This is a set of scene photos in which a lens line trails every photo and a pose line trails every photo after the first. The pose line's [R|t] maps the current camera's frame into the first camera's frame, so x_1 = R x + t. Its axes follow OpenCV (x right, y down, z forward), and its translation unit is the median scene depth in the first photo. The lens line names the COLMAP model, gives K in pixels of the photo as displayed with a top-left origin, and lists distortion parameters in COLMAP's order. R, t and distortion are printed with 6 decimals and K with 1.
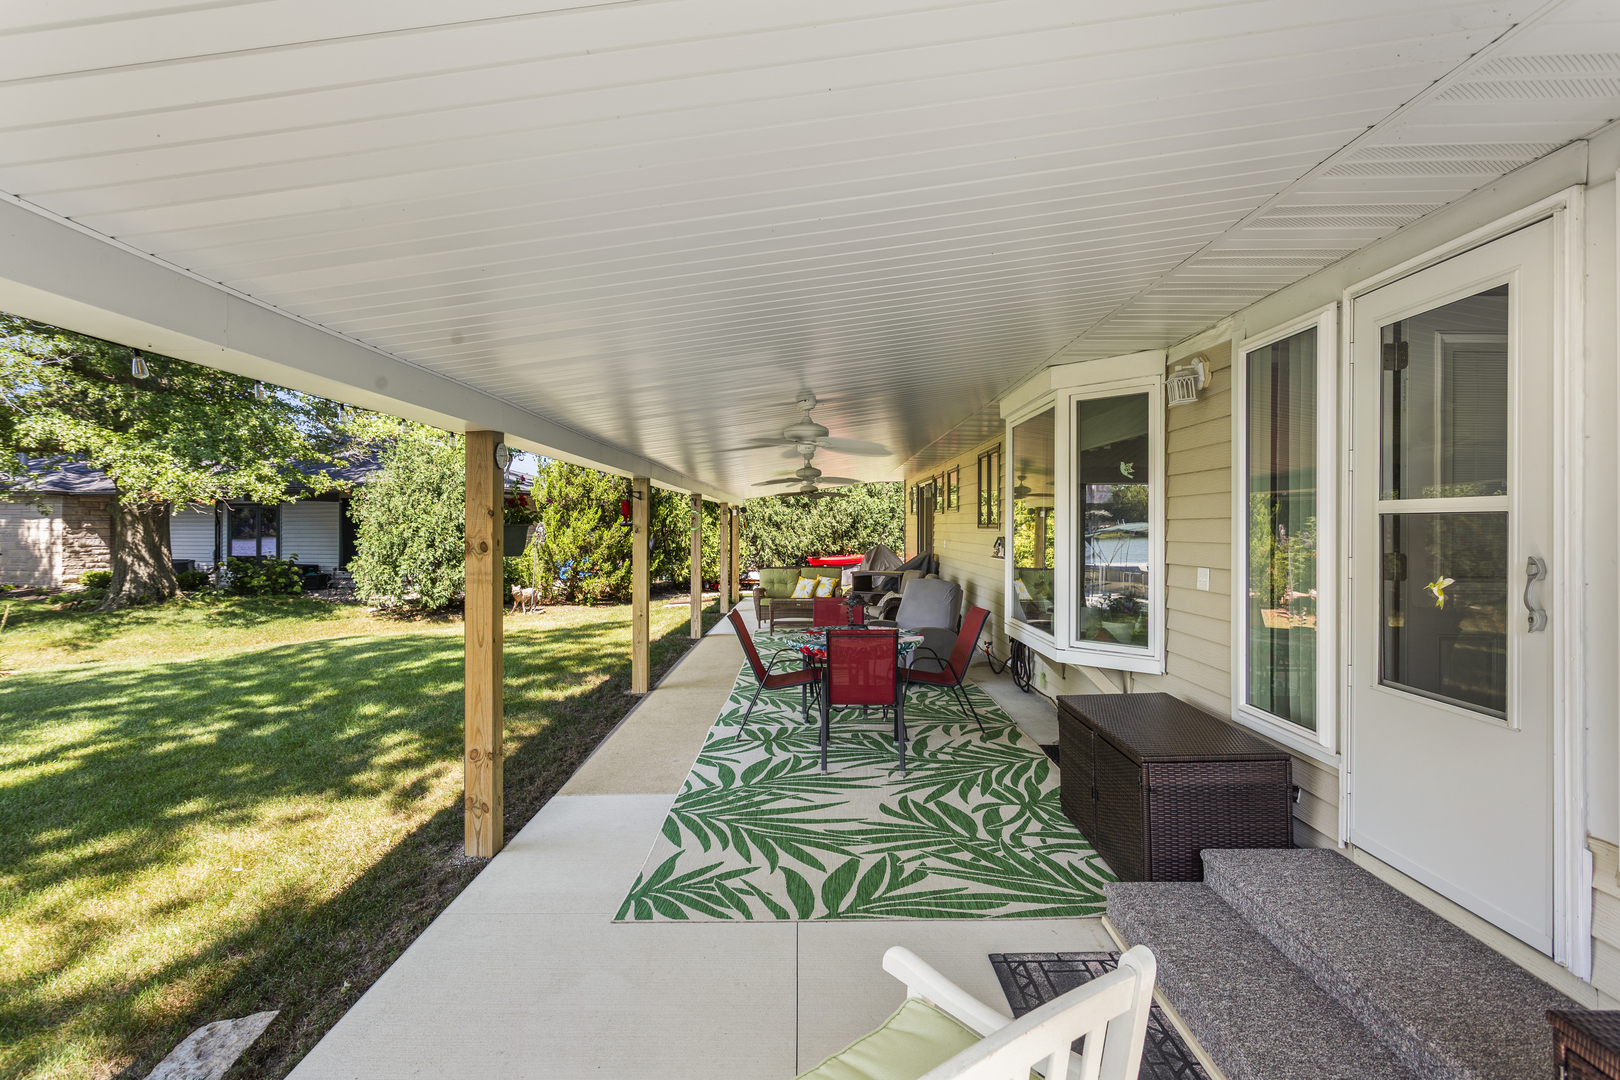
lens RADIAL K [[775.8, 0, 808.0], [0, 775.8, 533.5], [0, 0, 1]] dist [0.002004, -0.001080]
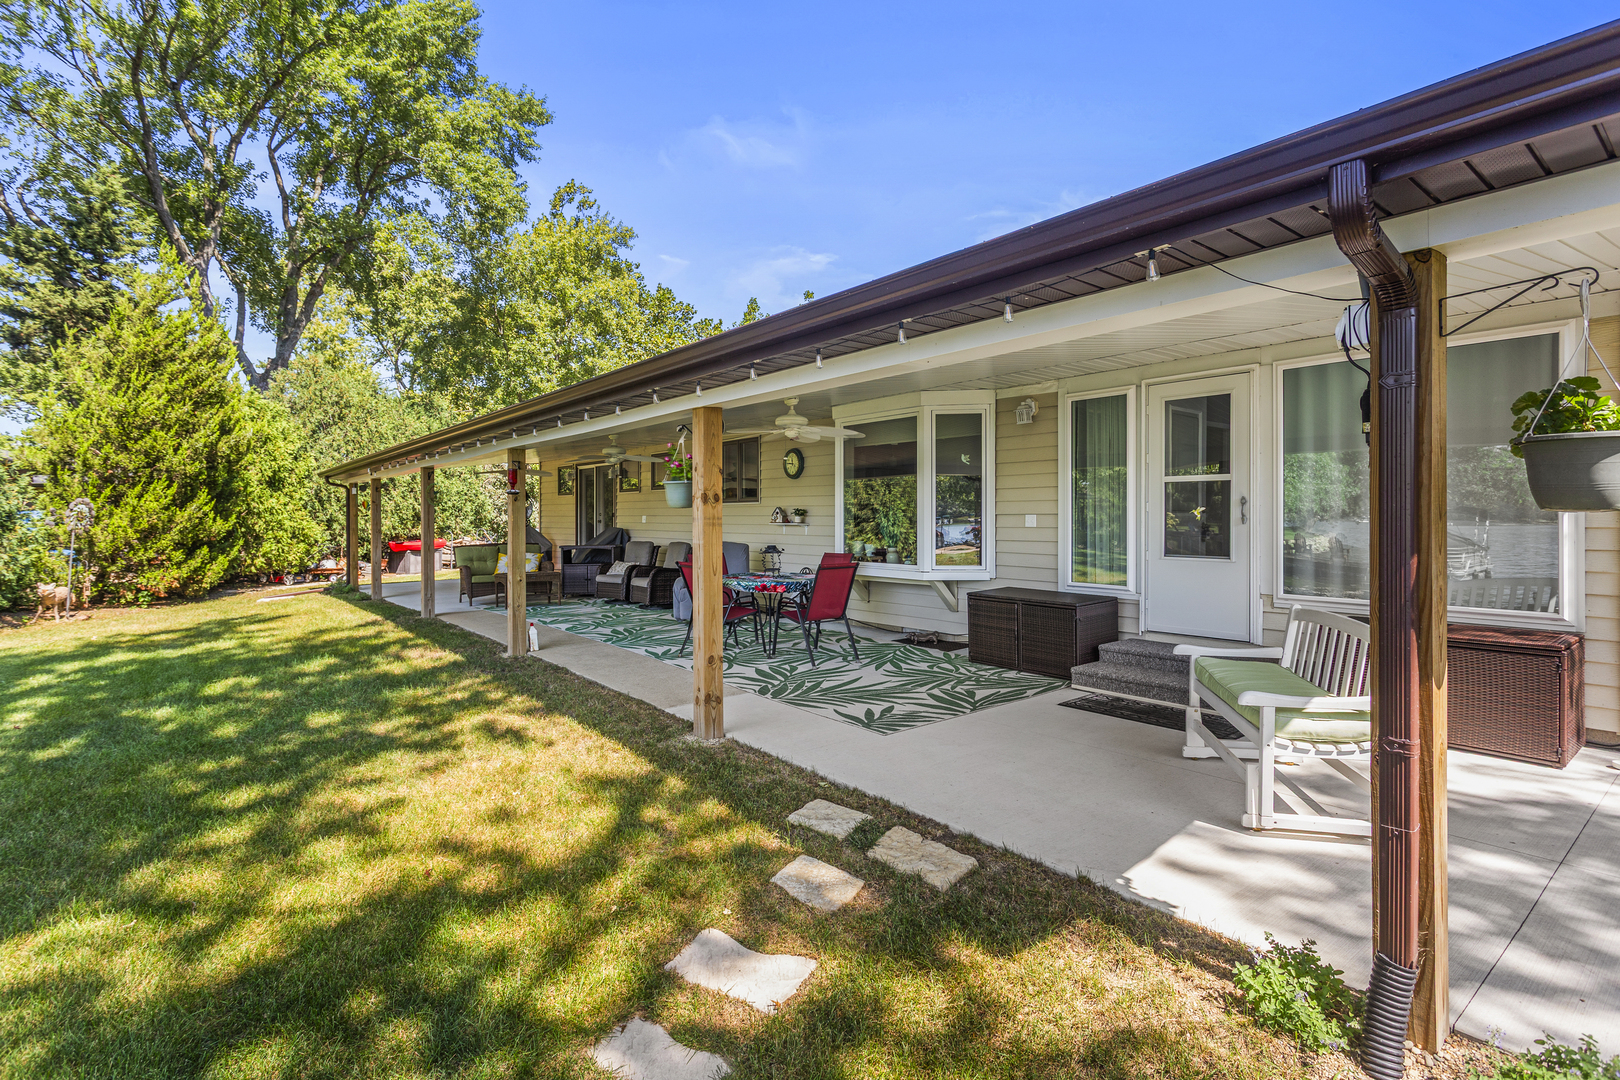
lens RADIAL K [[775.8, 0, 804.0], [0, 775.8, 536.4], [0, 0, 1]] dist [0.002004, -0.001080]
pose [[0.802702, -0.022177, 0.595968, -0.902713], [0.010017, 0.999669, 0.023707, 0.042051], [-0.596296, -0.013059, 0.802658, -0.125399]]
